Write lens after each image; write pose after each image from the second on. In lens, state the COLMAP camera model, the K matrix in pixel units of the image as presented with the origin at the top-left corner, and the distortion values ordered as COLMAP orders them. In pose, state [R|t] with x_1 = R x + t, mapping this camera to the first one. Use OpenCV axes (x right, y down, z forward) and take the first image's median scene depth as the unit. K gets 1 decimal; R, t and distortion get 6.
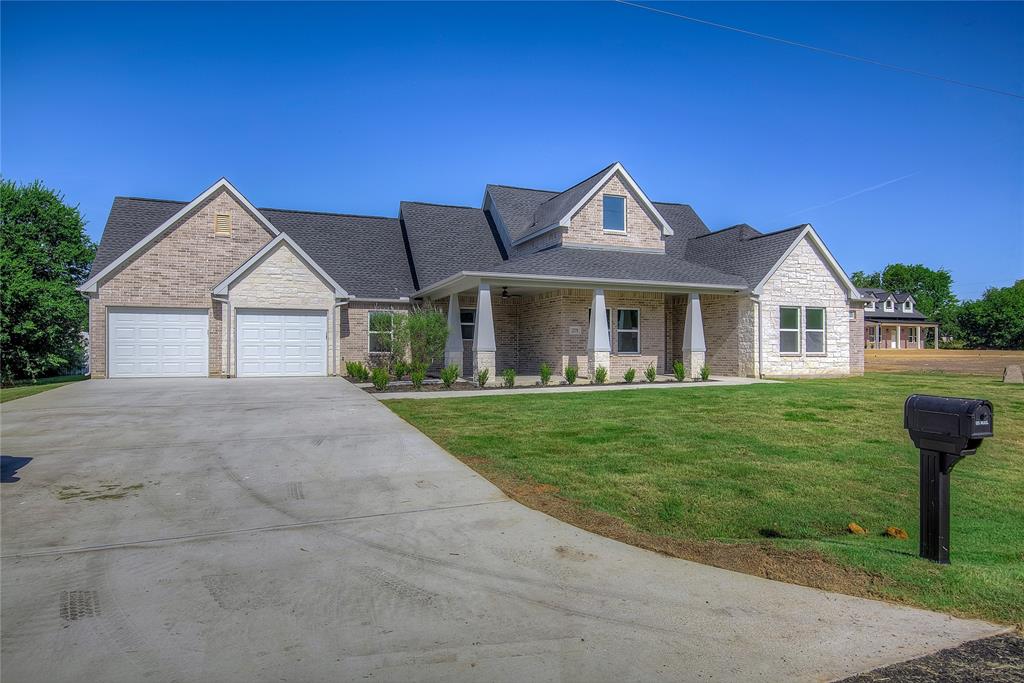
lens RADIAL K [[661.9, 0, 513.5], [0, 661.9, 344.9], [0, 0, 1]] dist [0.000819, 0.000056]
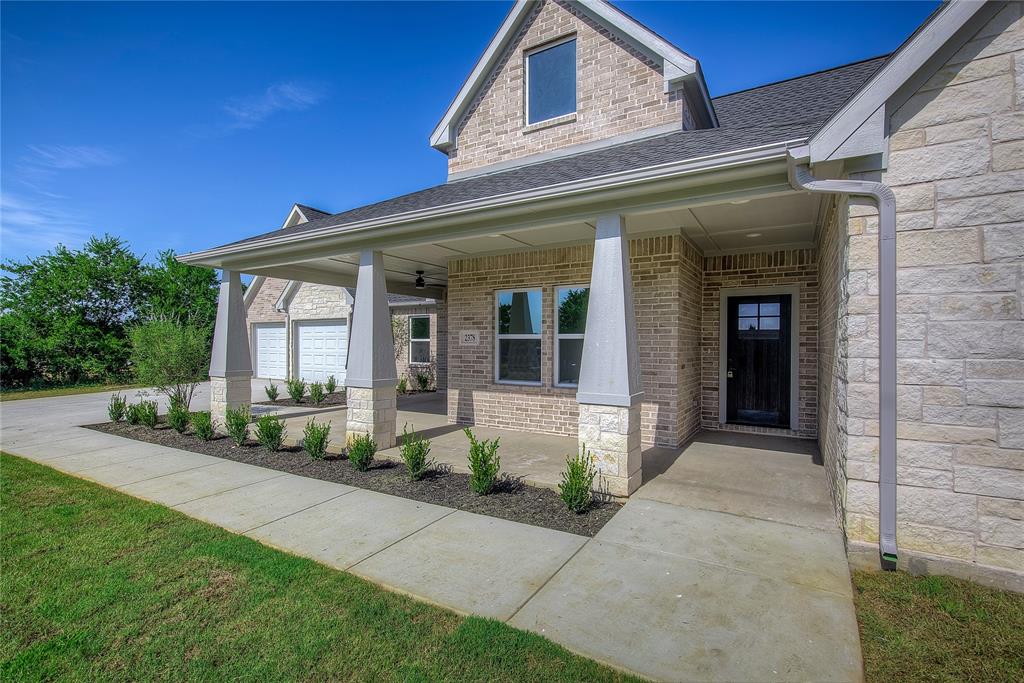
lens RADIAL K [[467.0, 0, 514.1], [0, 467.0, 346.2], [0, 0, 1]] dist [0.006825, 0.000239]
pose [[0.604490, 0.005278, -0.796595, 0.404032], [0.007218, 0.999901, 0.012102, -0.019258], [0.796580, -0.013065, 0.604392, 0.794021]]
